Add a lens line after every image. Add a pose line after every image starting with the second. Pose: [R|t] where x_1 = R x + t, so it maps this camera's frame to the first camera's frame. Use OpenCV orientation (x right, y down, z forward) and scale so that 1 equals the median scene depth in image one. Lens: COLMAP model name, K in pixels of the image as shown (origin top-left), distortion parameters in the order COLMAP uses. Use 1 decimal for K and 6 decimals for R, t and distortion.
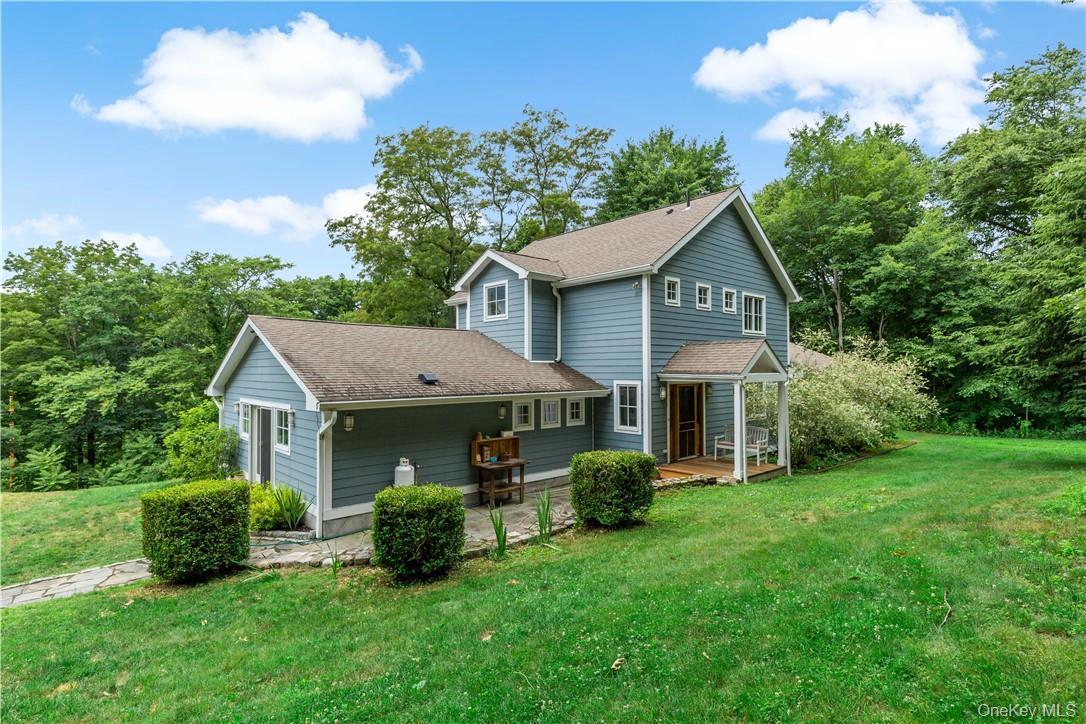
lens RADIAL K [[550.3, 0, 543.0], [0, 550.3, 362.0], [0, 0, 1]] dist [-0.000801, -0.000018]
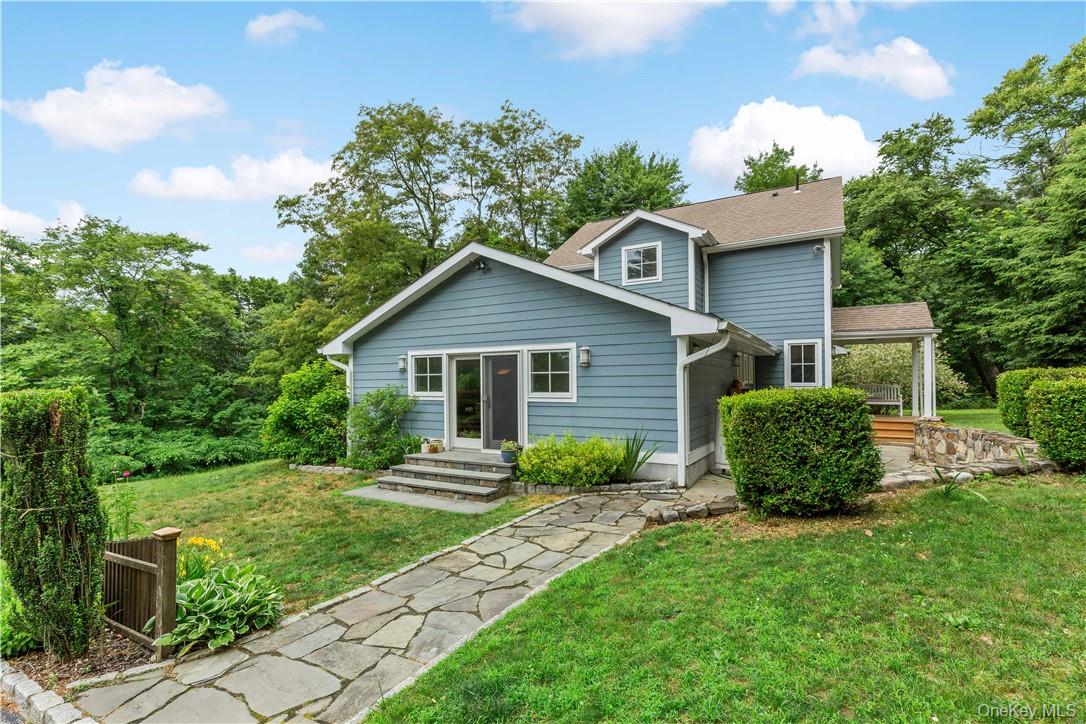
lens RADIAL K [[499.4, 0, 542.8], [0, 499.4, 385.8], [0, 0, 1]] dist [0.002142, 0.000775]
pose [[0.954685, -0.001745, 0.297614, -0.522903], [-0.002947, 0.999878, 0.015313, 0.094155], [-0.297604, -0.015496, 0.954564, 0.200326]]
